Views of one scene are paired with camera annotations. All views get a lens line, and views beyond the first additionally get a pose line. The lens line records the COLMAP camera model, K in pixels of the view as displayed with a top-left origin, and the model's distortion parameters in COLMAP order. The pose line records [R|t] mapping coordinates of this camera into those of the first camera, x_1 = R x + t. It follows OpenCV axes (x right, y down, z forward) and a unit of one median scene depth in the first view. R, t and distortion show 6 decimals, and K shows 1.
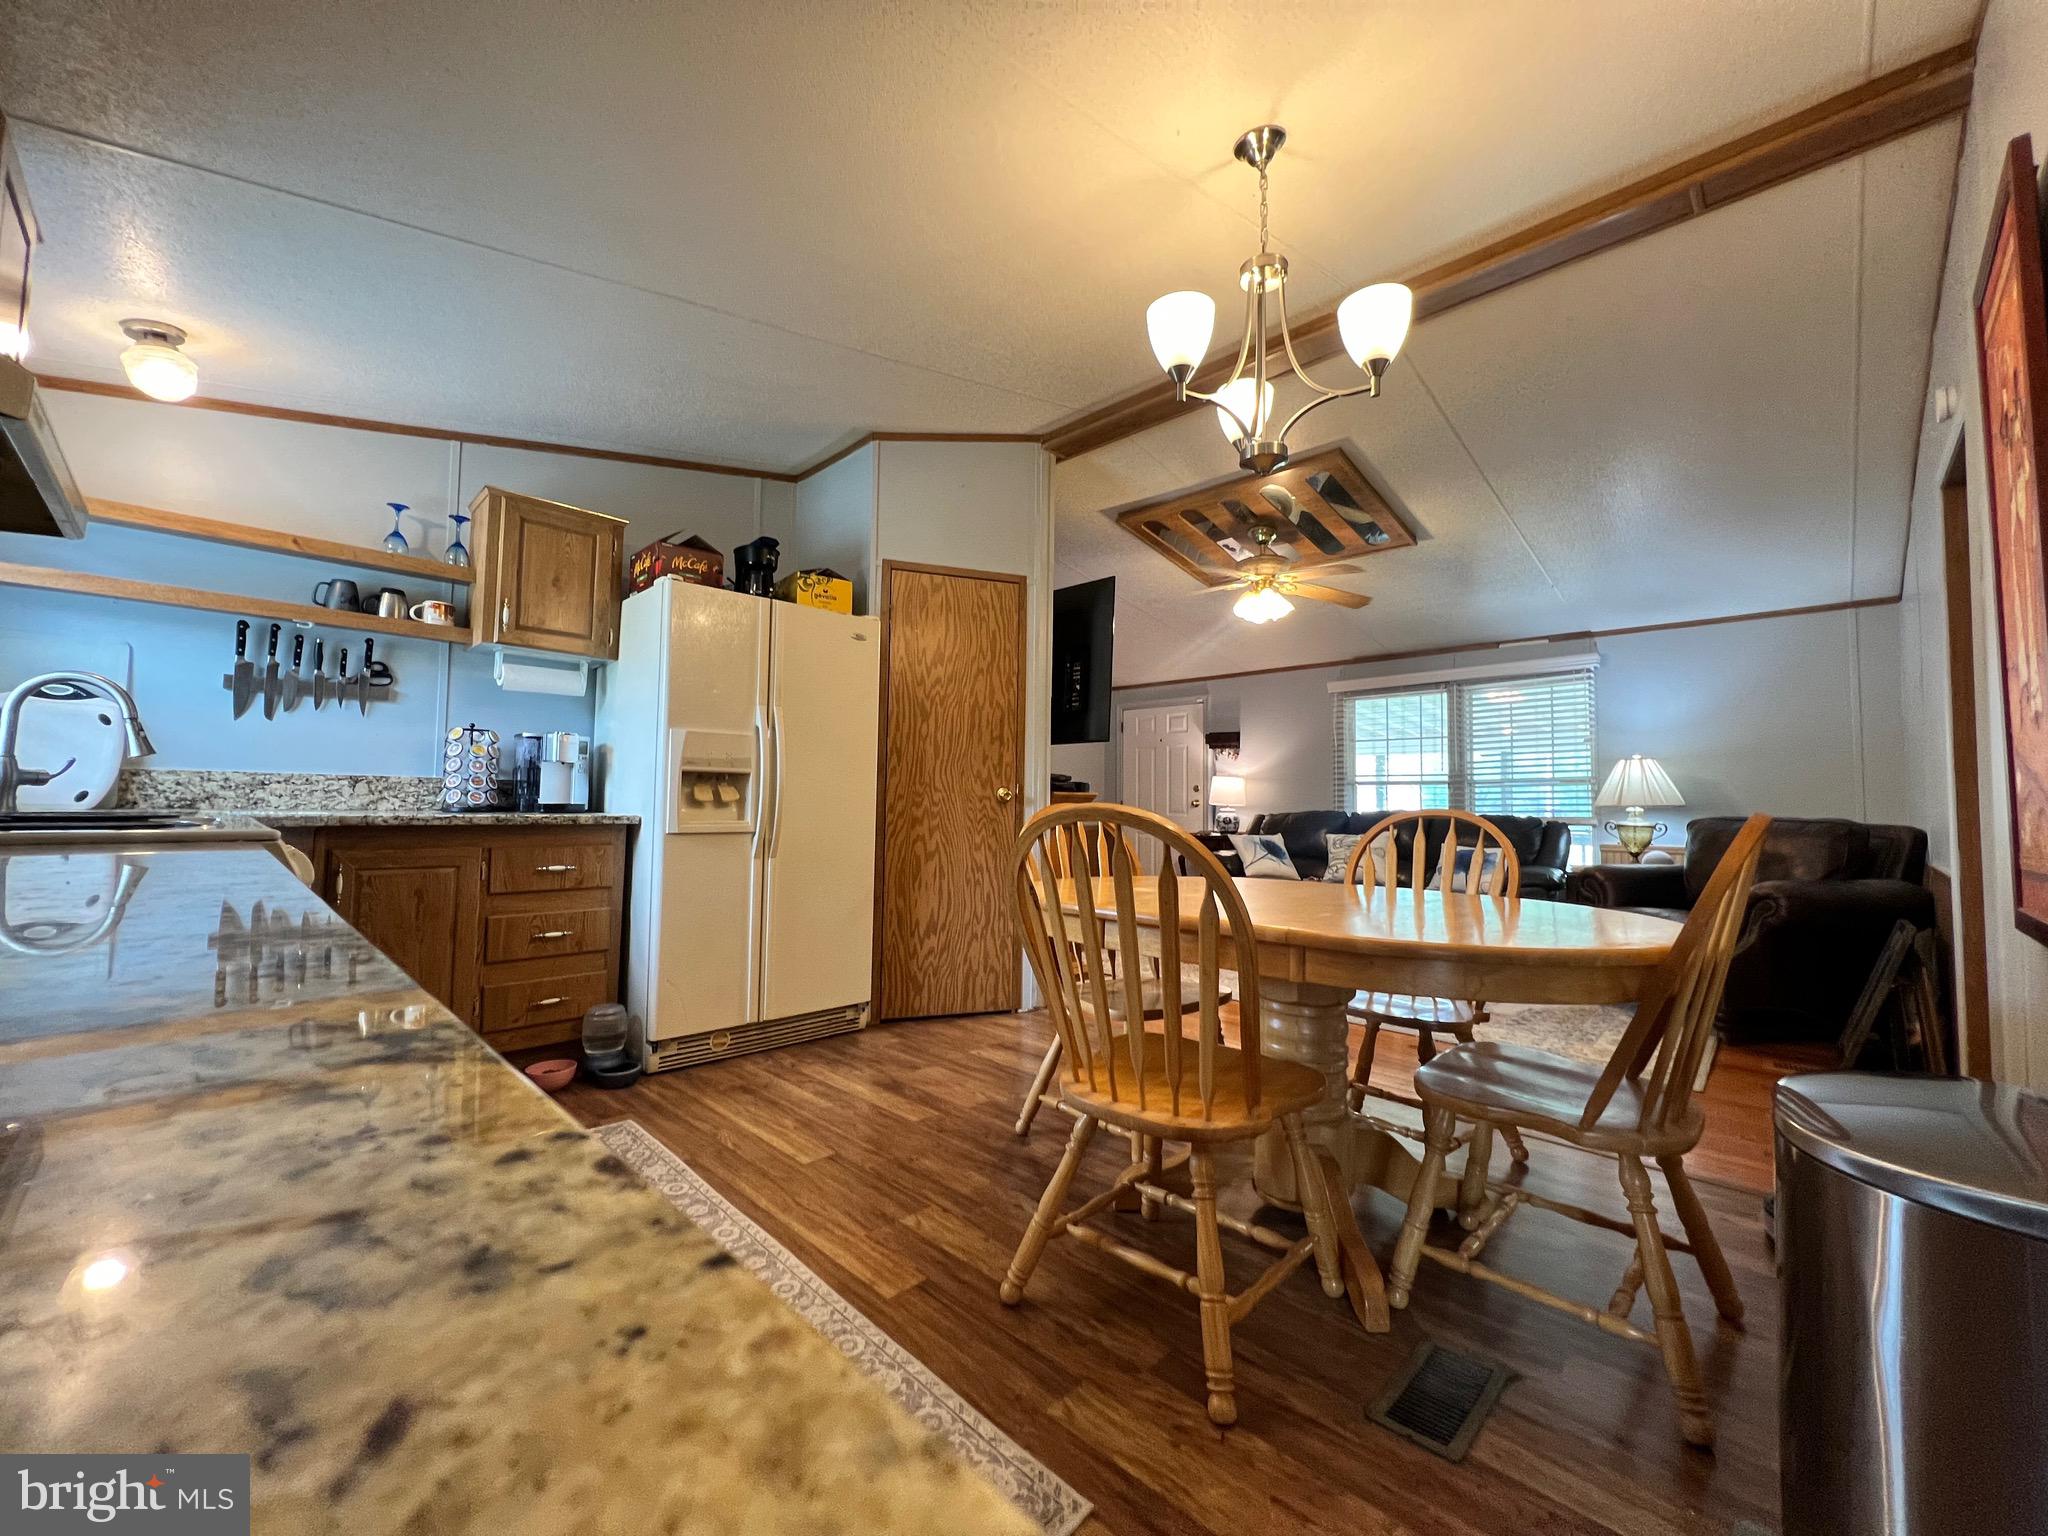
lens RADIAL K [[818.7, 0, 1023.8], [0, 818.7, 762.9], [0, 0, 1]] dist [-0.001196, 0.000580]
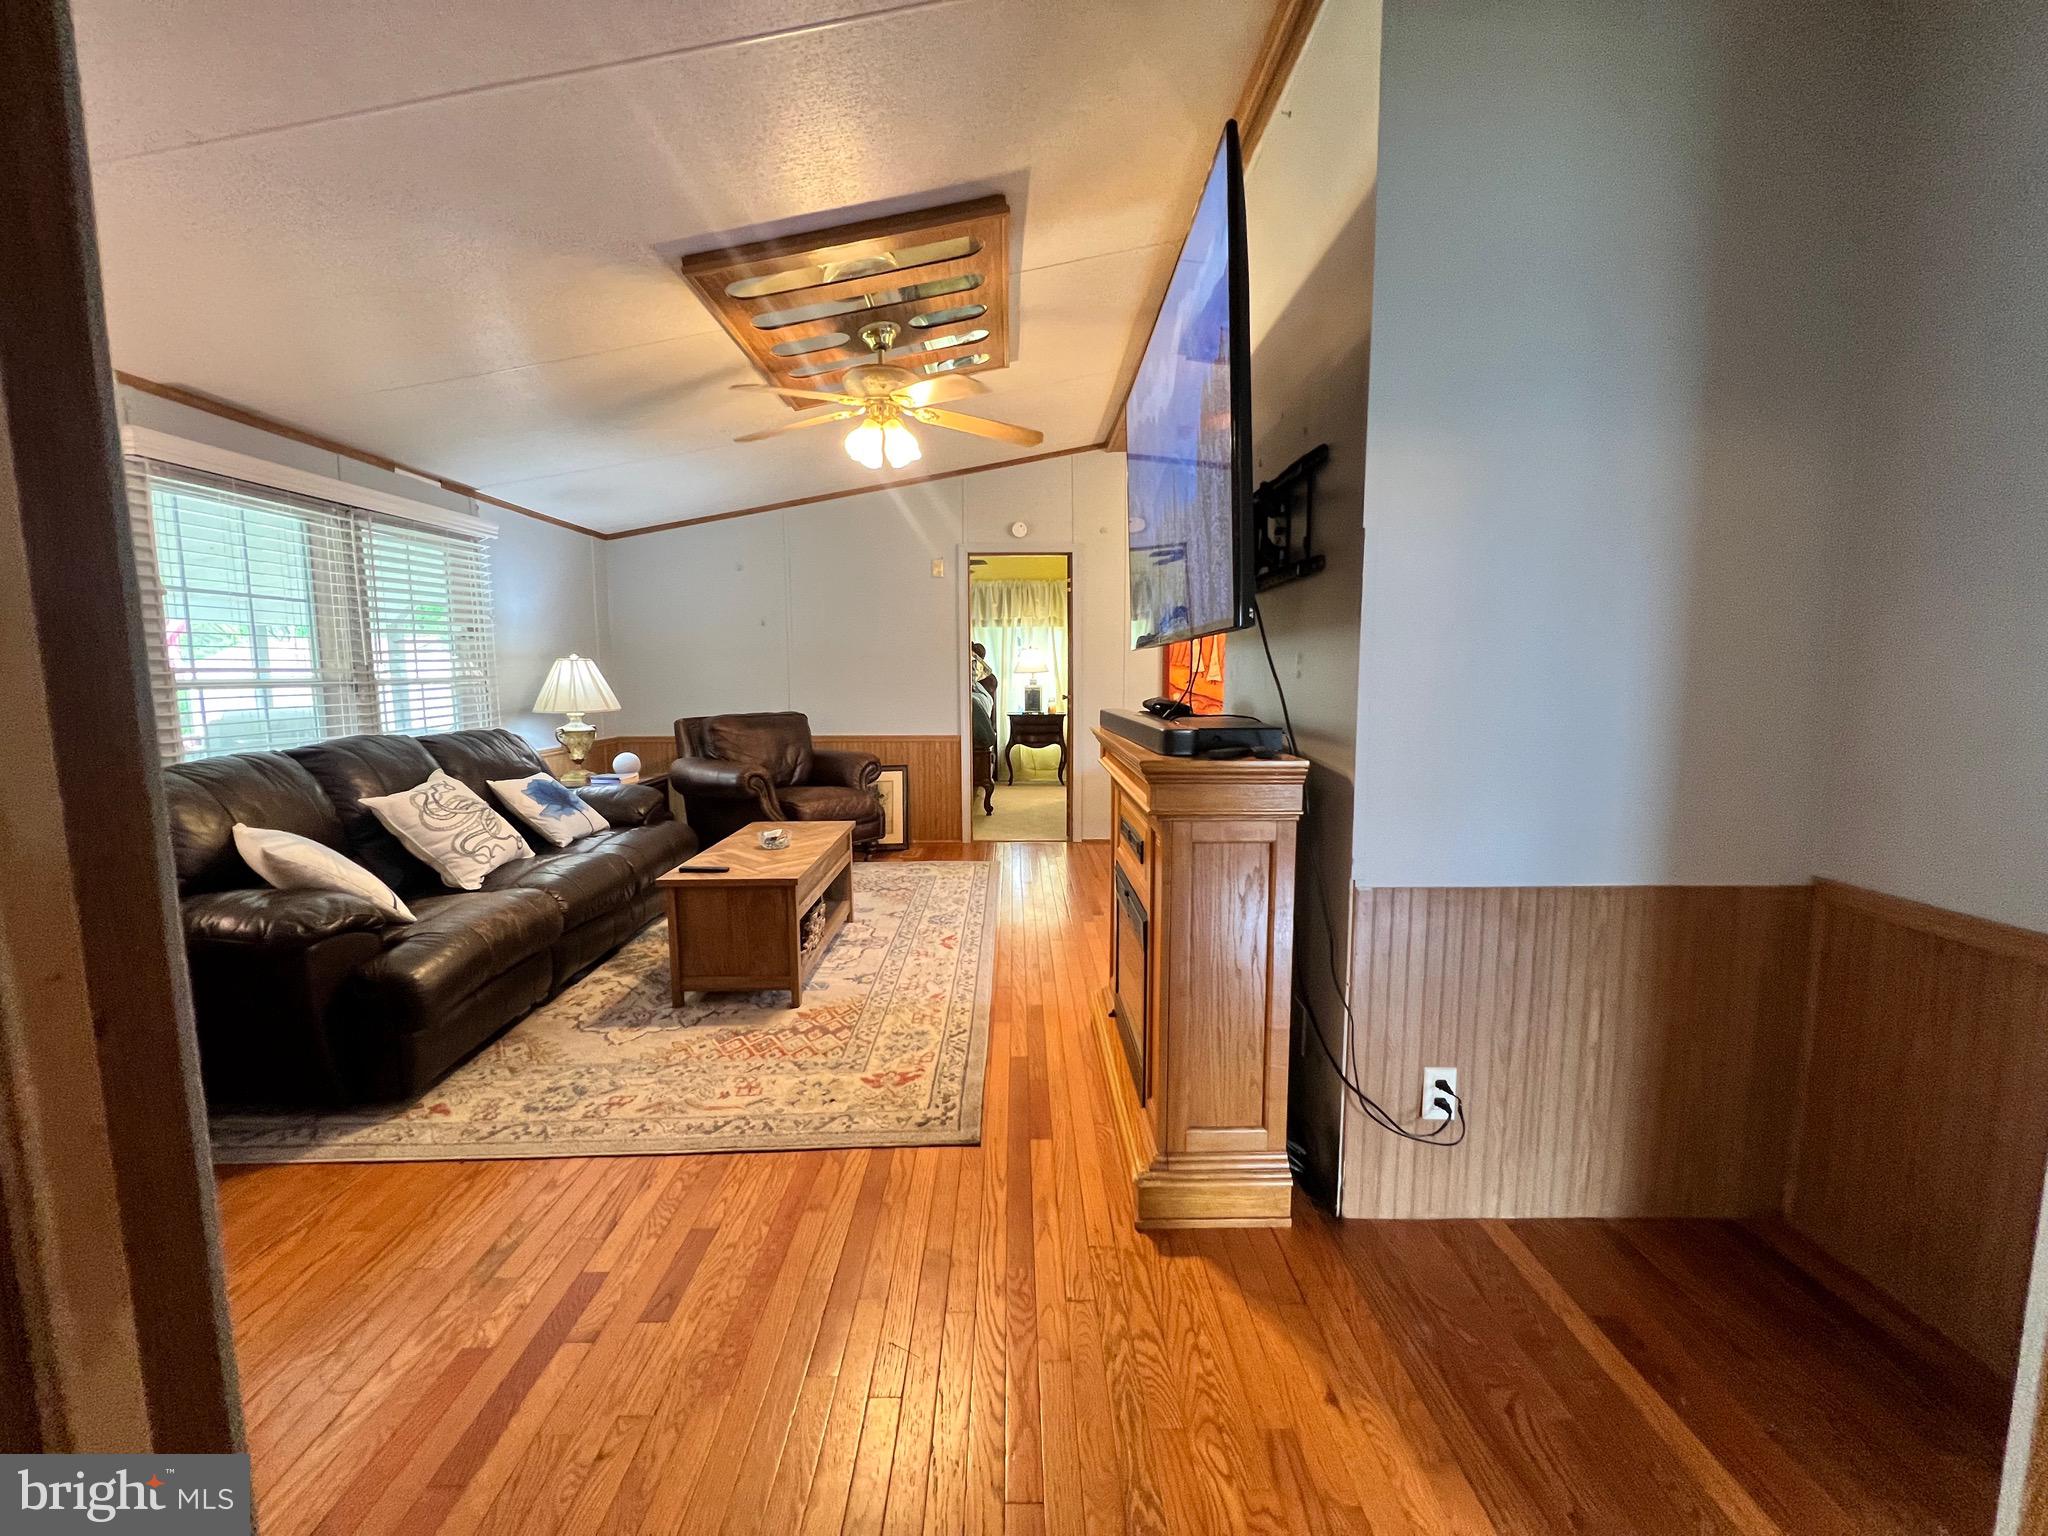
lens RADIAL K [[818.7, 0, 1021.9], [0, 818.7, 765.1], [0, 0, 1]] dist [-0.001196, 0.000580]
pose [[-0.711762, -0.090501, 0.696566, -0.390093], [-0.042860, 0.995413, 0.085534, 0.019762], [-0.701112, 0.031025, -0.712376, 1.858093]]
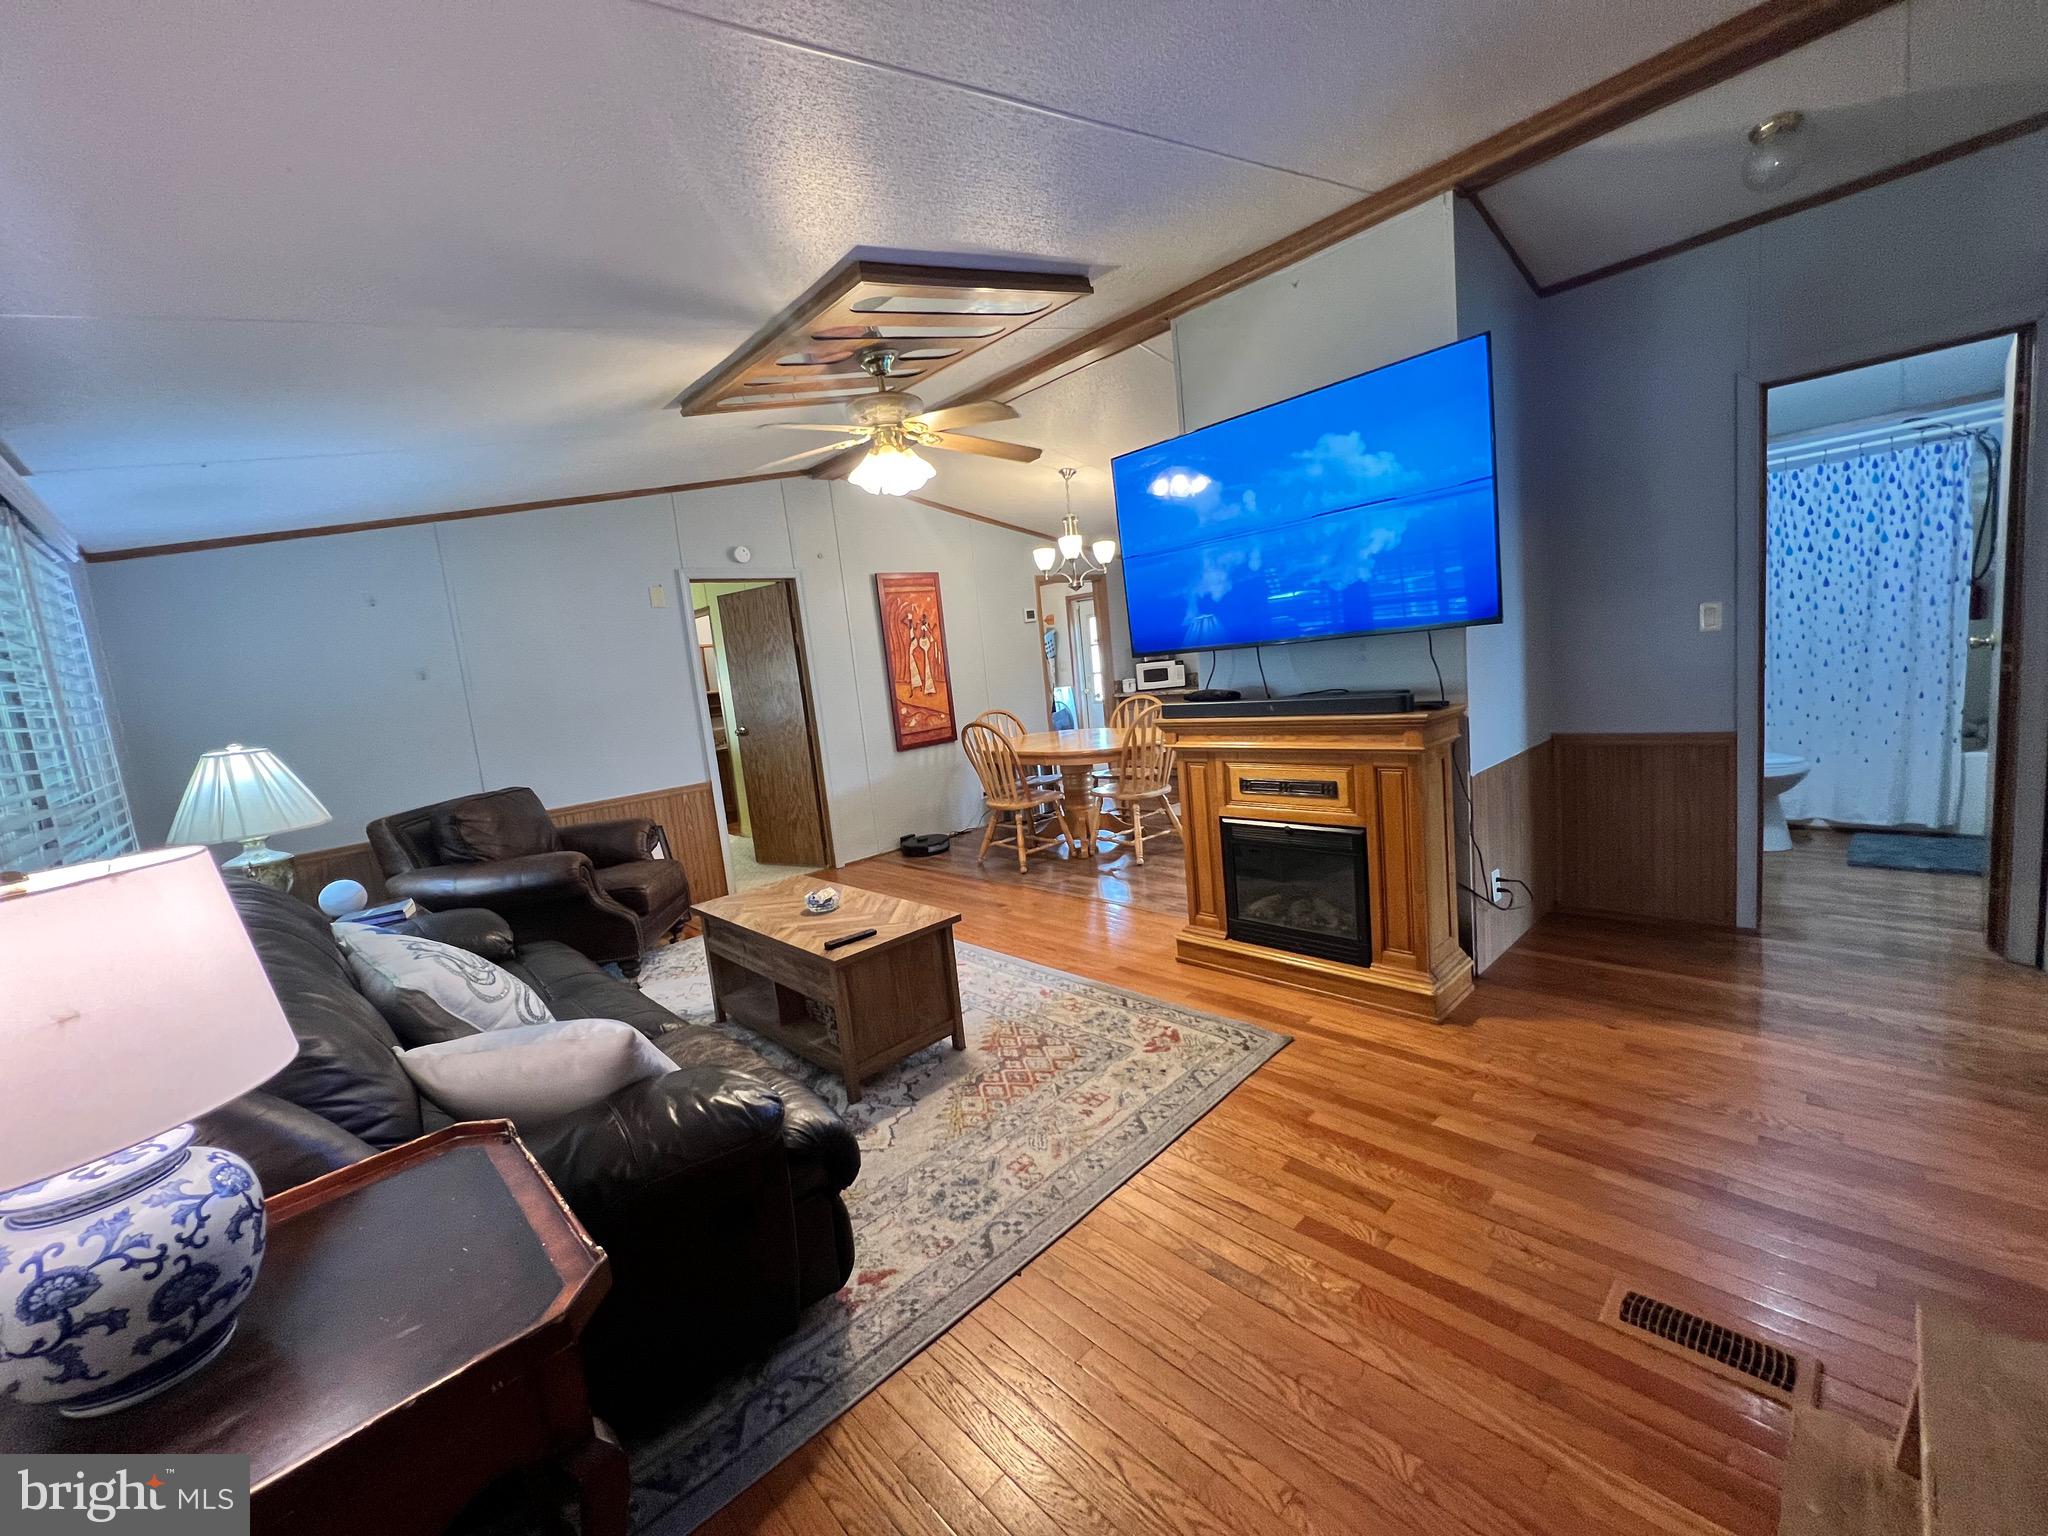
lens RADIAL K [[818.7, 0, 1024.1], [0, 818.7, 764.2], [0, 0, 1]] dist [-0.001196, 0.000580]
pose [[-0.995569, 0.083472, 0.043304, 0.227518], [0.086599, 0.993324, 0.076211, 0.011733], [-0.036653, 0.079623, -0.996151, 2.220041]]
